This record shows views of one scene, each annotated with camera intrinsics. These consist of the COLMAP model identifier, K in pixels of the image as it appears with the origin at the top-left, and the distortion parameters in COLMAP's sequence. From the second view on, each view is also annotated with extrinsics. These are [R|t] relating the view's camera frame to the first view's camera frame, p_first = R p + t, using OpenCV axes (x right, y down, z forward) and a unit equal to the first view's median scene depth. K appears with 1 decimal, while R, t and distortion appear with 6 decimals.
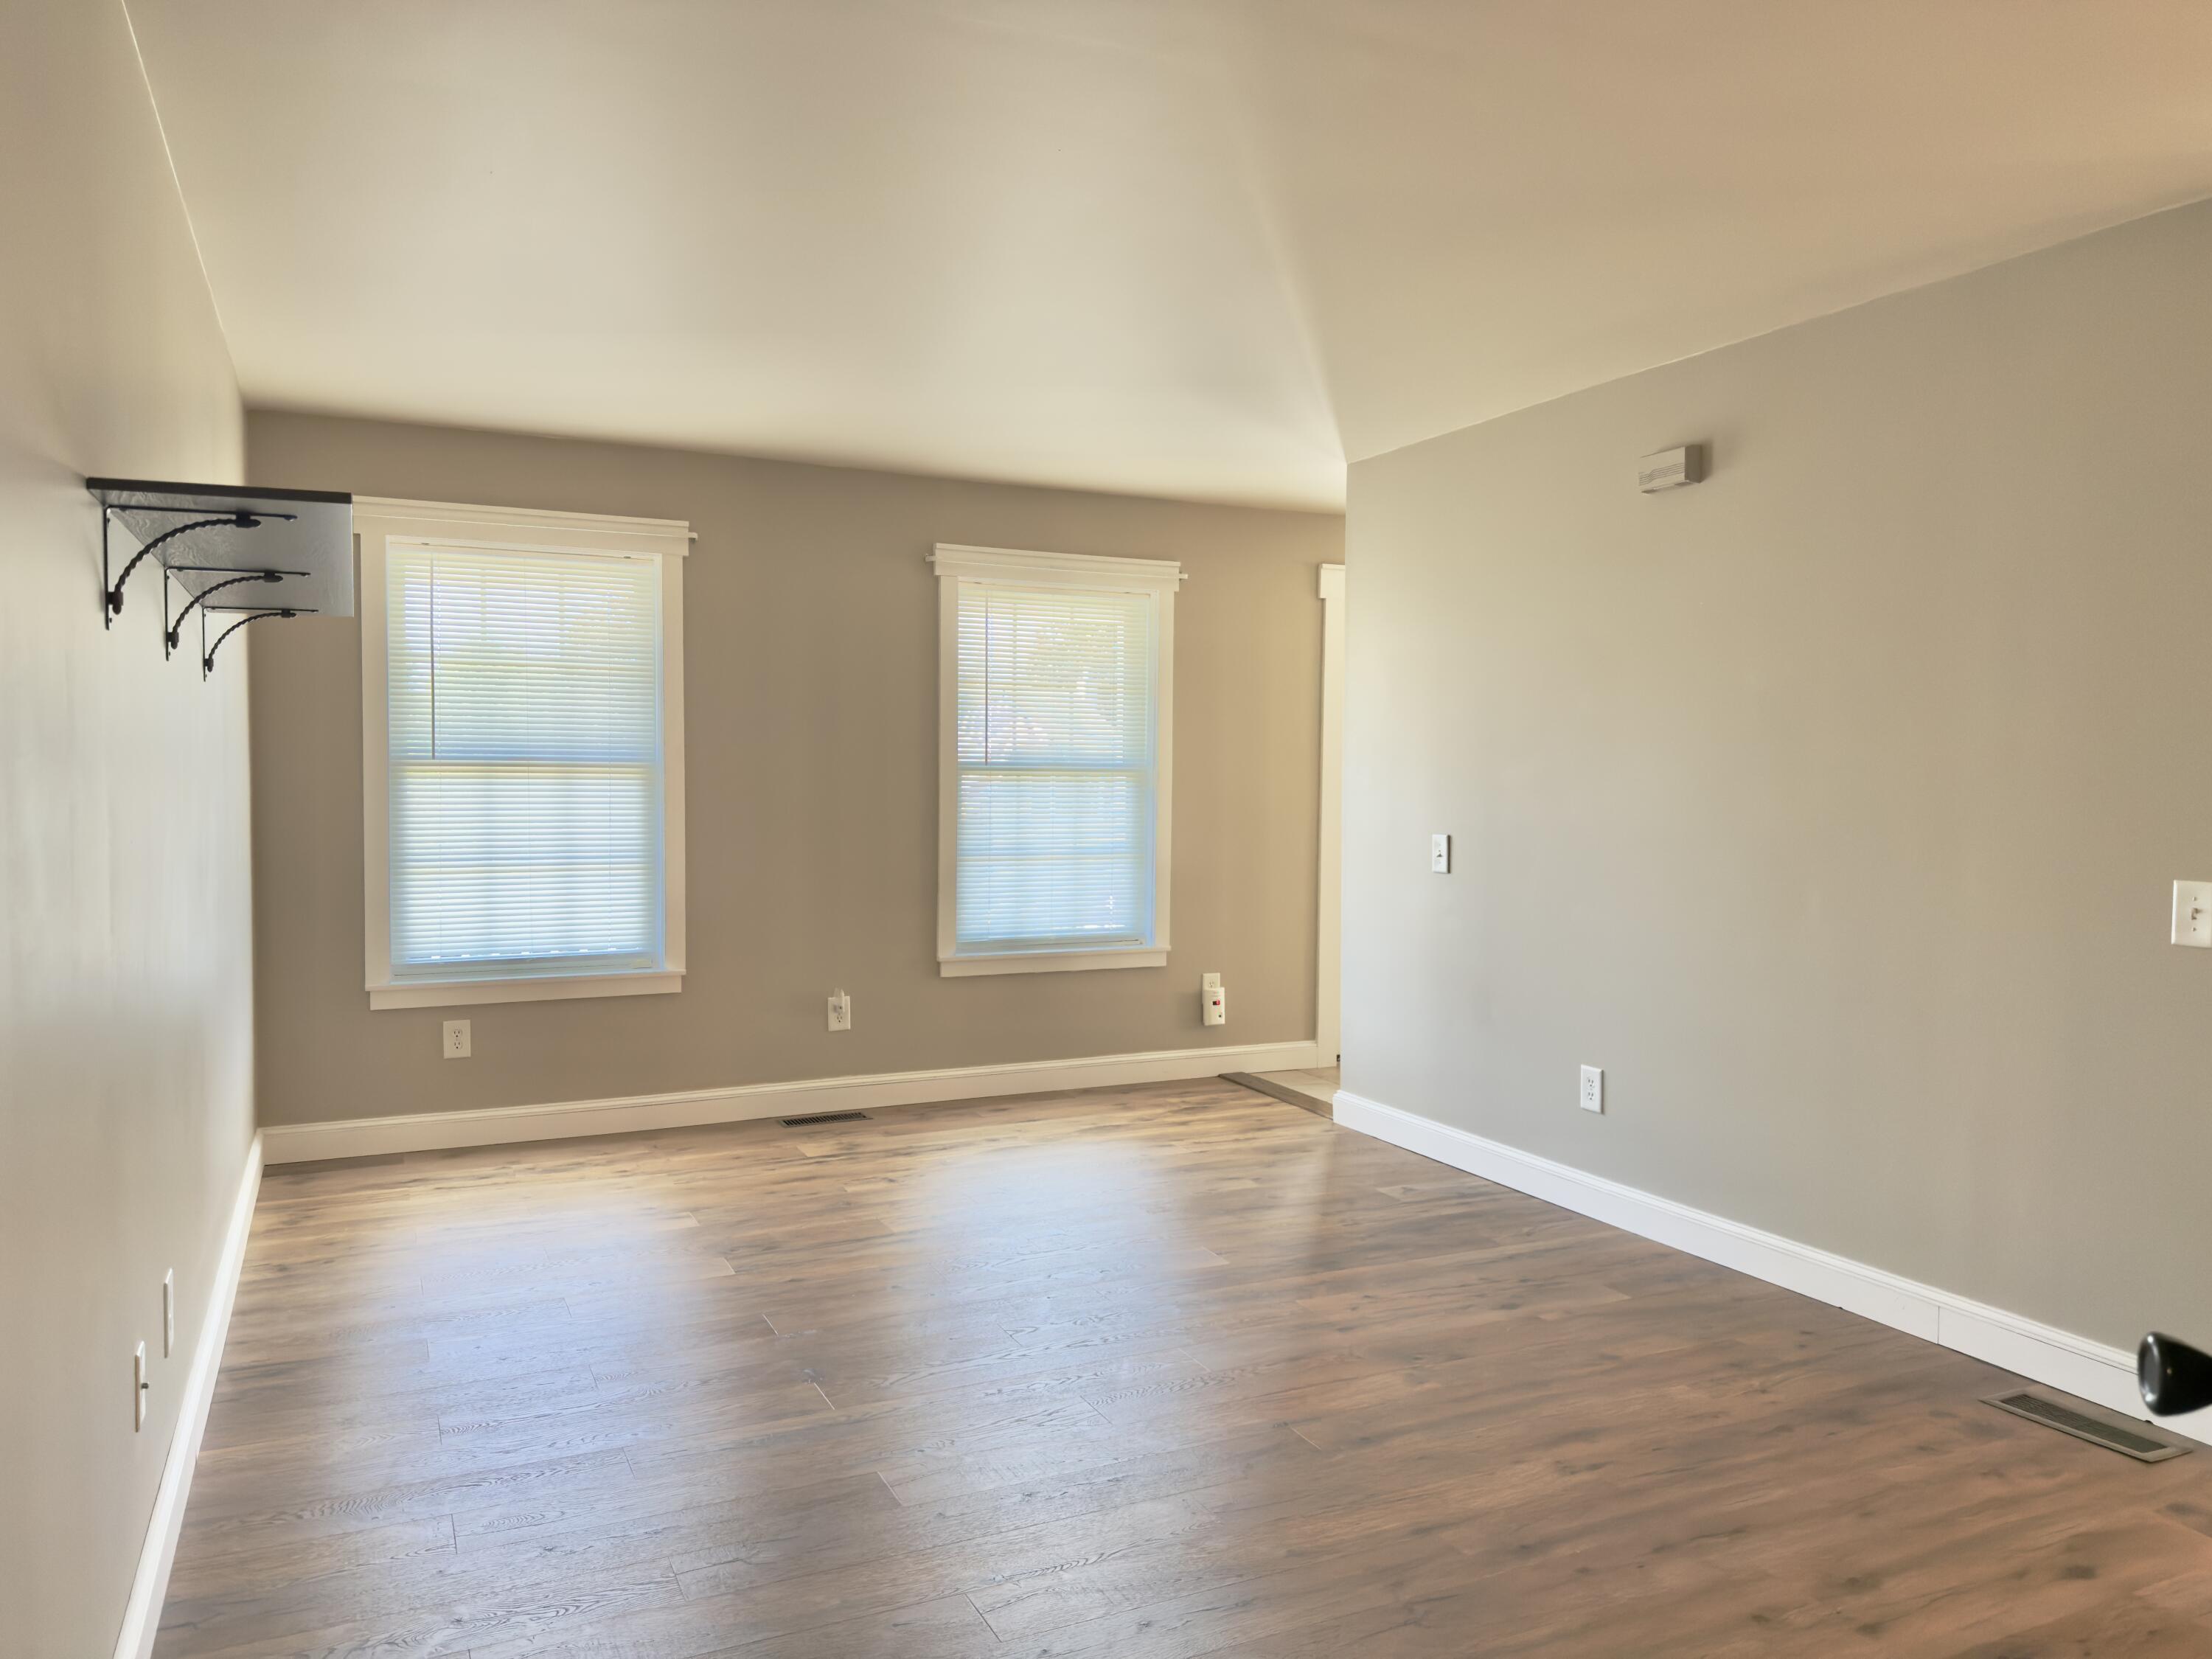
lens RADIAL K [[1562.2, 0, 1103.5], [0, 1562.2, 818.4], [0, 0, 1]] dist [0.043664, -0.014483]
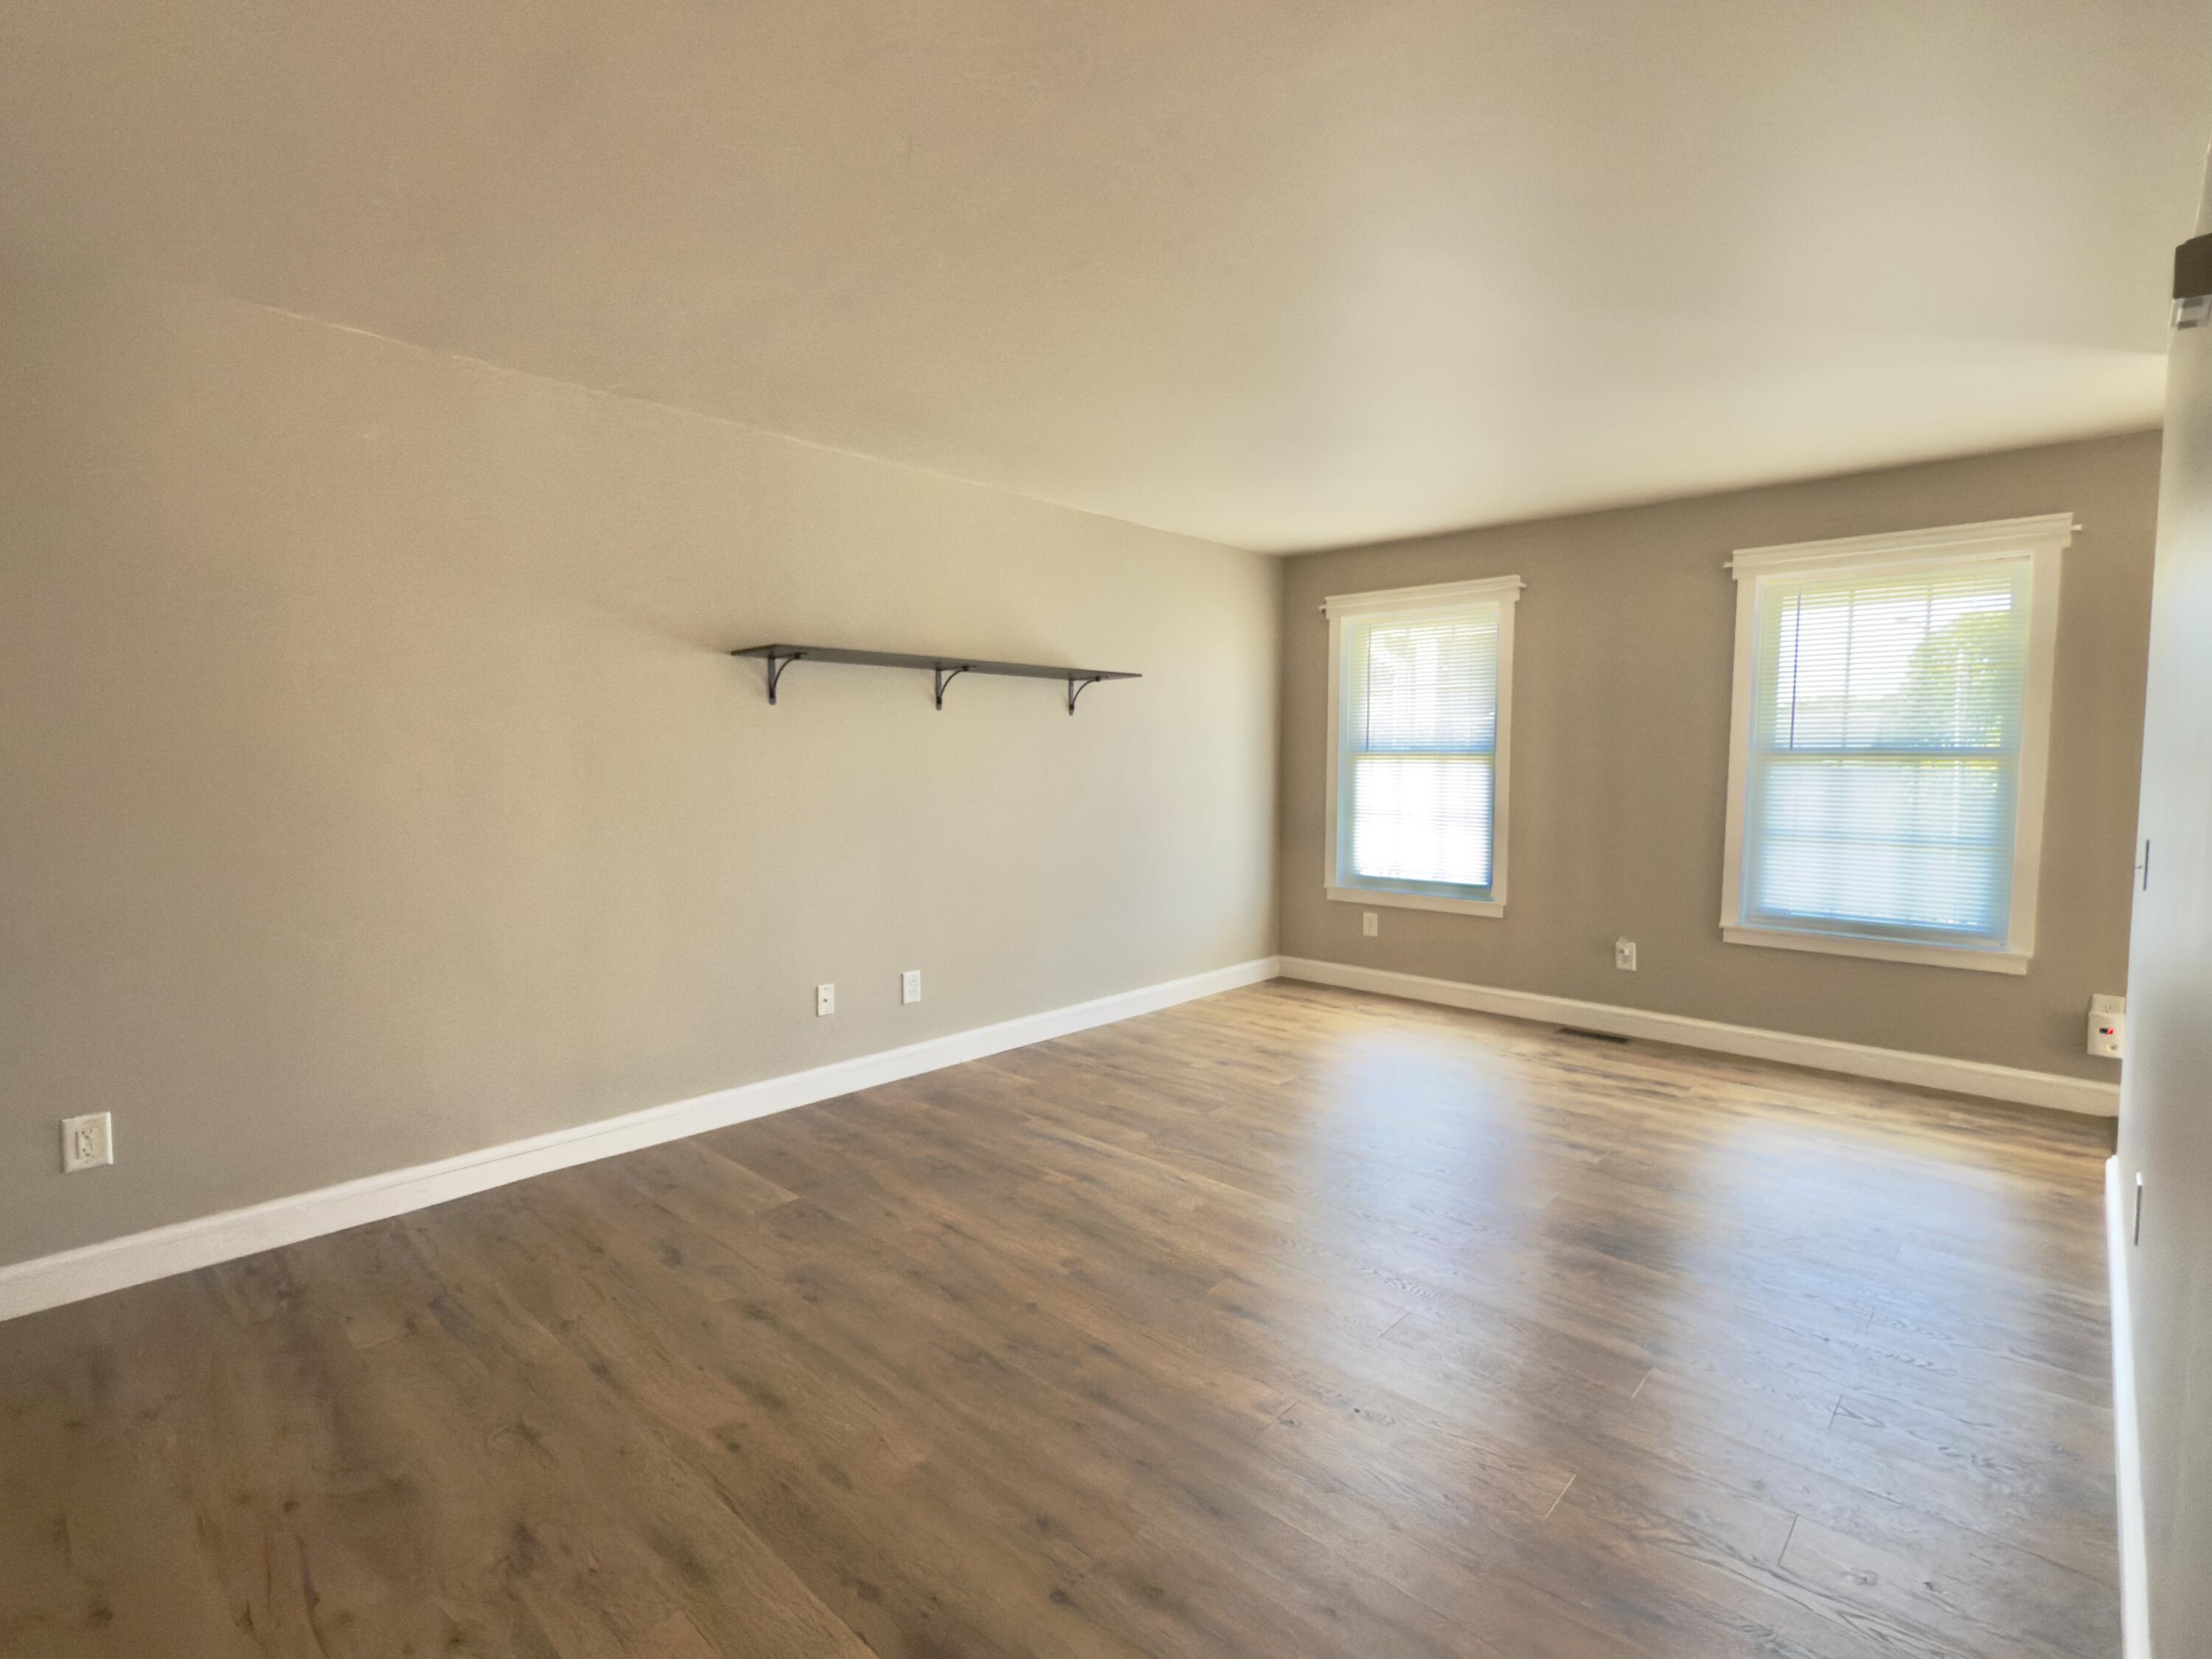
lens RADIAL K [[1058.9, 0, 1115.6], [0, 1058.9, 831.1], [0, 0, 1]] dist [-0.001146, -0.000634]
pose [[0.348446, 0.056174, -0.935644, 0.459290], [-0.029216, 0.998368, 0.049059, -0.001847], [0.936873, 0.010242, 0.349519, 0.335262]]
